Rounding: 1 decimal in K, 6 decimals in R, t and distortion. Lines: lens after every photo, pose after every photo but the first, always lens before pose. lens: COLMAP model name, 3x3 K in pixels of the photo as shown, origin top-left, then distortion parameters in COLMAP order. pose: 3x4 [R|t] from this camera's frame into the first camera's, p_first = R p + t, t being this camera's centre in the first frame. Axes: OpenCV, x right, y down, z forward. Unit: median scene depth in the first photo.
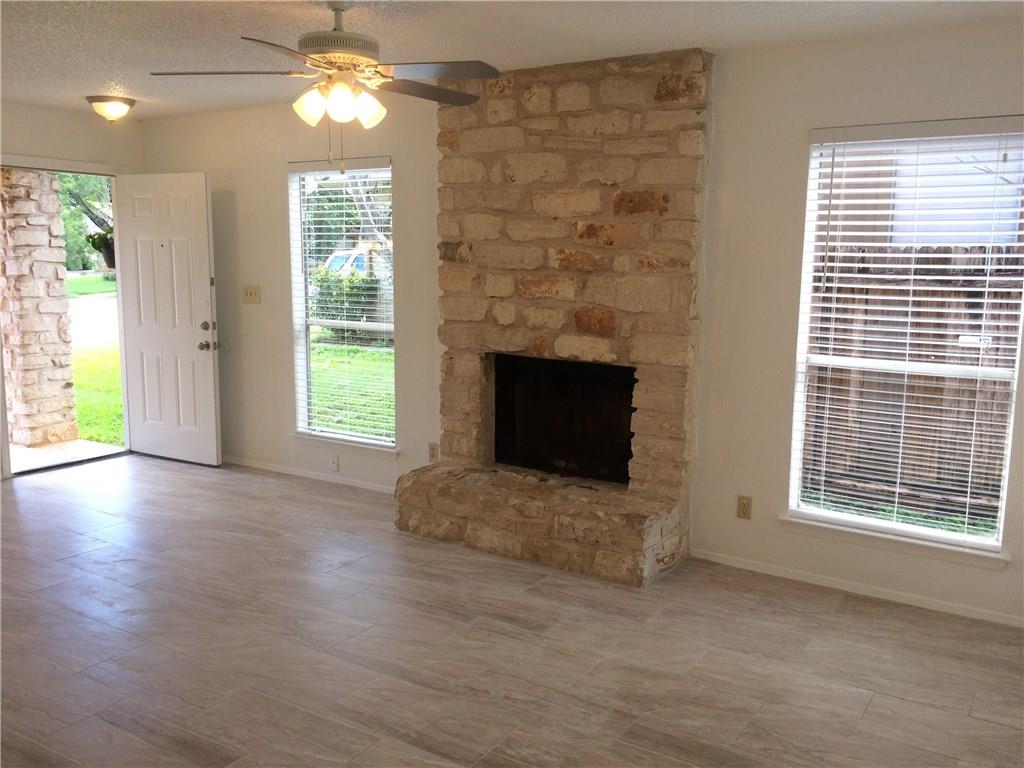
lens RADIAL K [[892.8, 0, 524.5], [0, 892.8, 382.3], [0, 0, 1]] dist [0.084510, -0.122392]
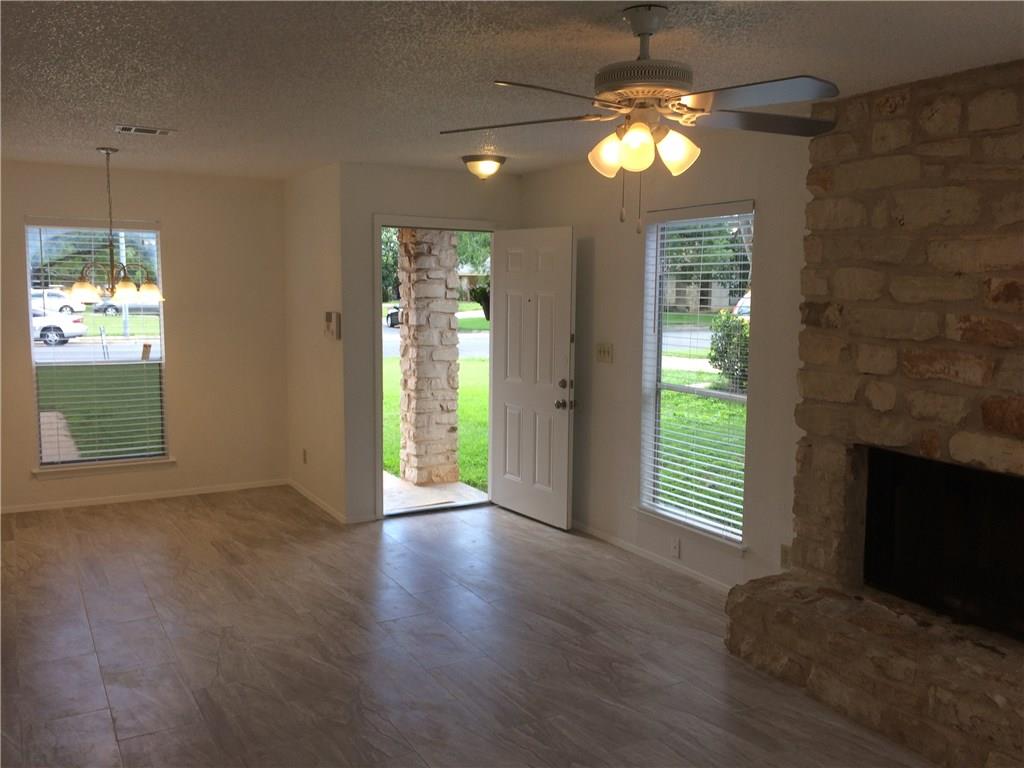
lens RADIAL K [[896.0, 0, 512.0], [0, 896.0, 384.0], [0, 0, 1]] dist [0.086690, -0.131607]
pose [[0.885871, 0.047985, -0.461443, 0.055945], [-0.064734, 0.997691, -0.020527, -0.051638], [0.459392, 0.048055, 0.886932, 0.166285]]
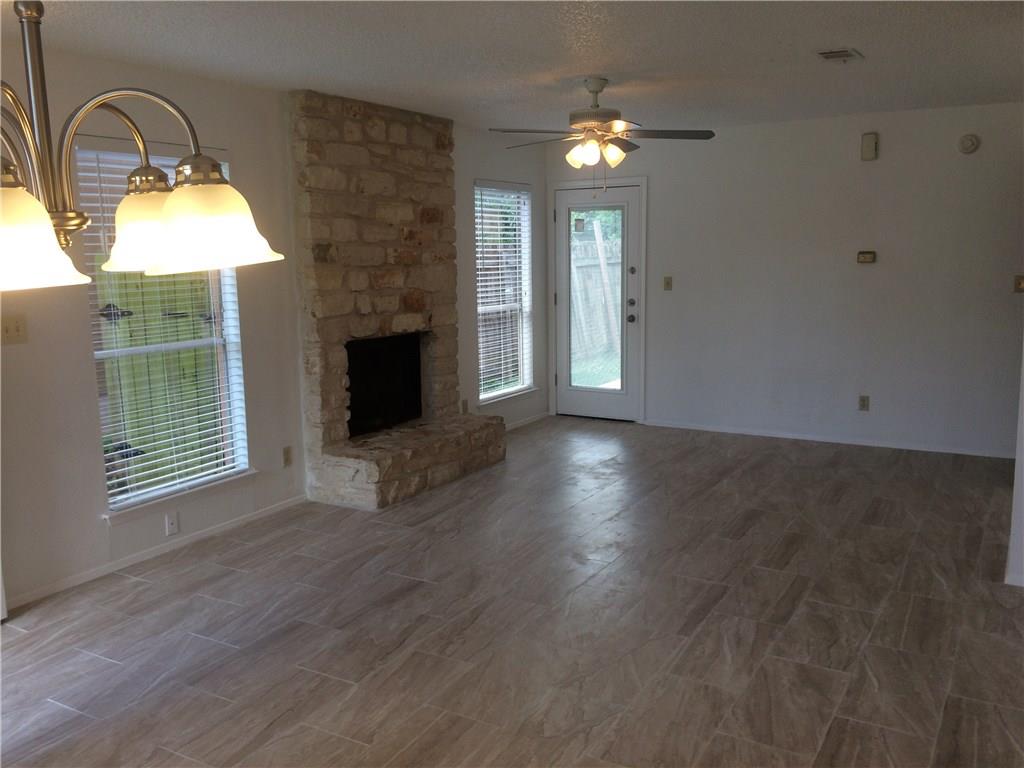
lens RADIAL K [[892.8, 0, 524.5], [0, 892.8, 382.3], [0, 0, 1]] dist [0.084510, -0.122392]
pose [[-0.068378, -0.159374, 0.984847, -1.231822], [0.157148, 0.973114, 0.168386, -0.144562], [-0.985205, 0.166281, -0.041494, 0.871273]]
